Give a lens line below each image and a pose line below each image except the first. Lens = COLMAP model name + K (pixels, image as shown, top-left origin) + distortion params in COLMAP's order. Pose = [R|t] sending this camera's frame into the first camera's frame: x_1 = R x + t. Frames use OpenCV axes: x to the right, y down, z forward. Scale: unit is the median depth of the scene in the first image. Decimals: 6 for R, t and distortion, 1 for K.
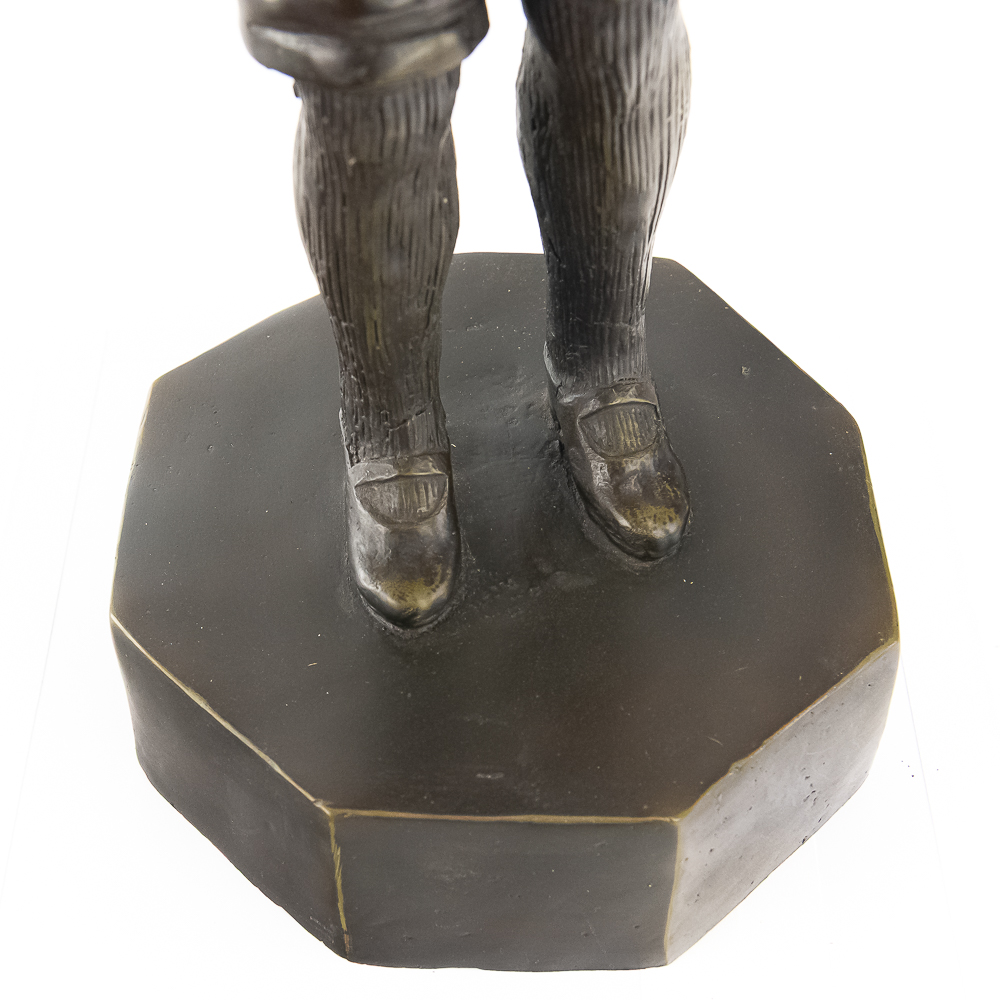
lens RADIAL K [[1847.5, 0, 500.0], [0, 1847.5, 500.0], [0, 0, 1]] dist [-0.022740, -0.159383]
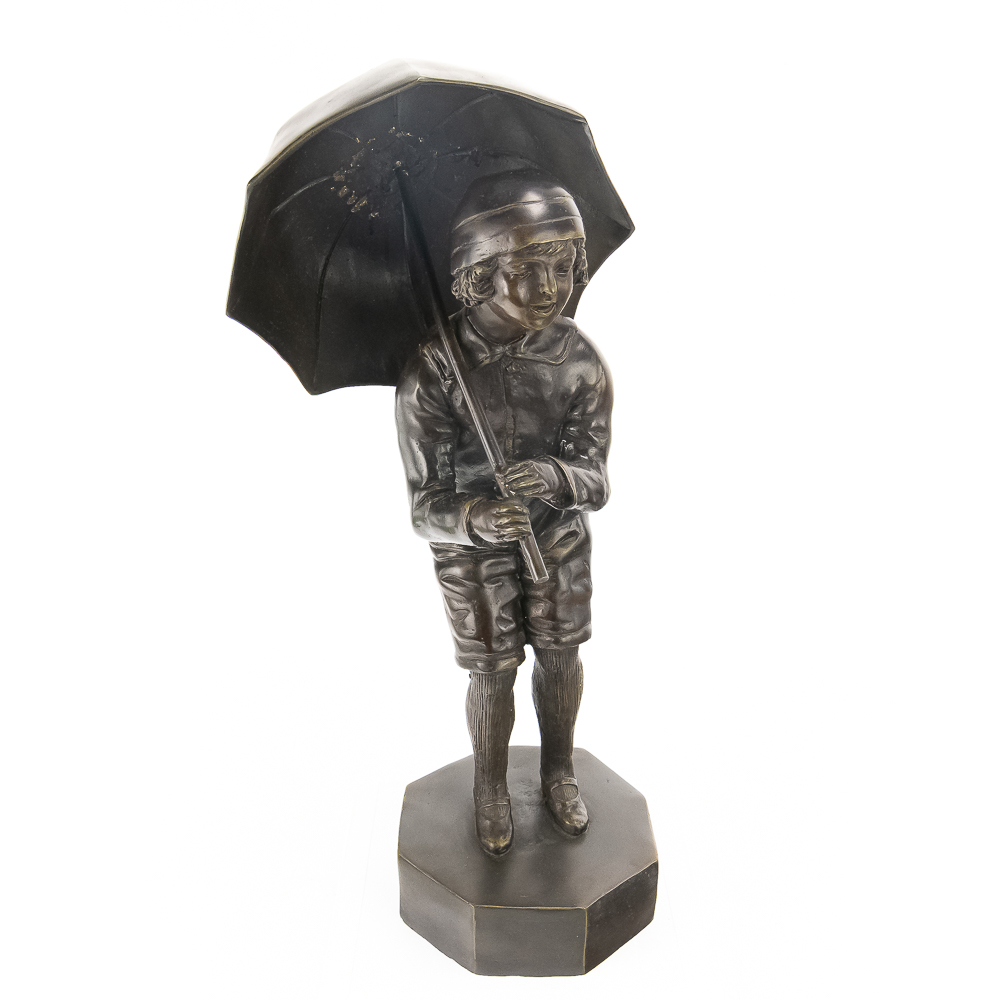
lens RADIAL K [[1223.5, 0, 500.0], [0, 1223.5, 500.0], [0, 0, 1]] dist [-0.006847, -0.001489]
pose [[0.999970, 0.005070, 0.005830, -0.060799], [-0.002027, 0.900284, -0.435298, 0.435465], [-0.007456, 0.435273, 0.900267, -1.104442]]
